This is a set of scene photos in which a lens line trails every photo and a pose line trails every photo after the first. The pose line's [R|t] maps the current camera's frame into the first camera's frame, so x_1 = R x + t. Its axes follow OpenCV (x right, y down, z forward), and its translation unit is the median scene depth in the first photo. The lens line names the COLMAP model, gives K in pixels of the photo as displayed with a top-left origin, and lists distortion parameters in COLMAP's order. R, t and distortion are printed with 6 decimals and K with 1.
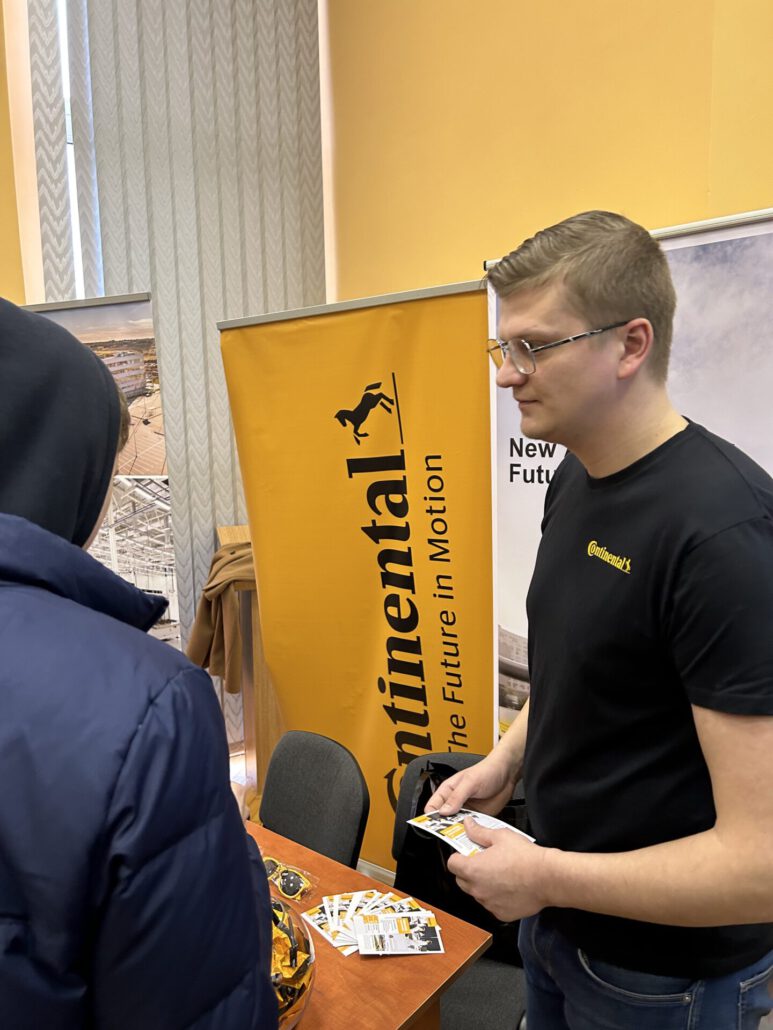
lens RADIAL K [[776.7, 0, 386.8], [0, 776.7, 515.2], [0, 0, 1]] dist [0.072358, -0.078418]
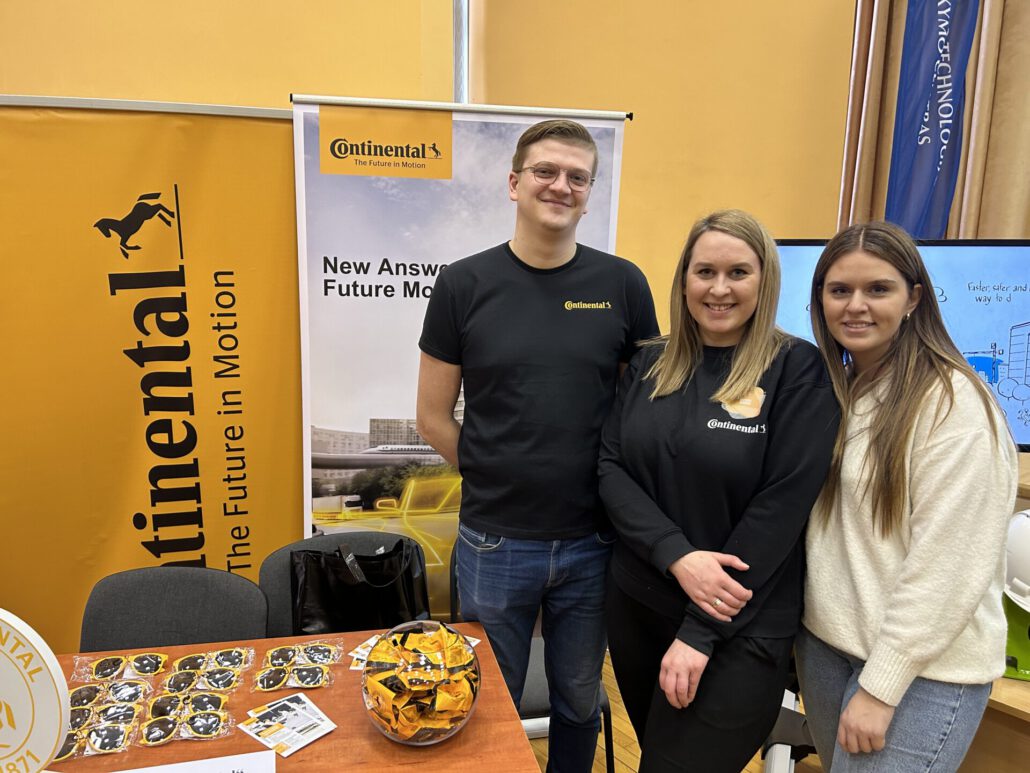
lens RADIAL K [[776.7, 0, 521.0], [0, 776.7, 389.5], [0, 0, 1]] dist [0.072358, -0.078418]
pose [[0.615147, -0.086559, 0.783646, -0.497023], [0.065584, 0.996128, 0.058547, 0.039822], [-0.785680, 0.015379, 0.618442, 0.064204]]
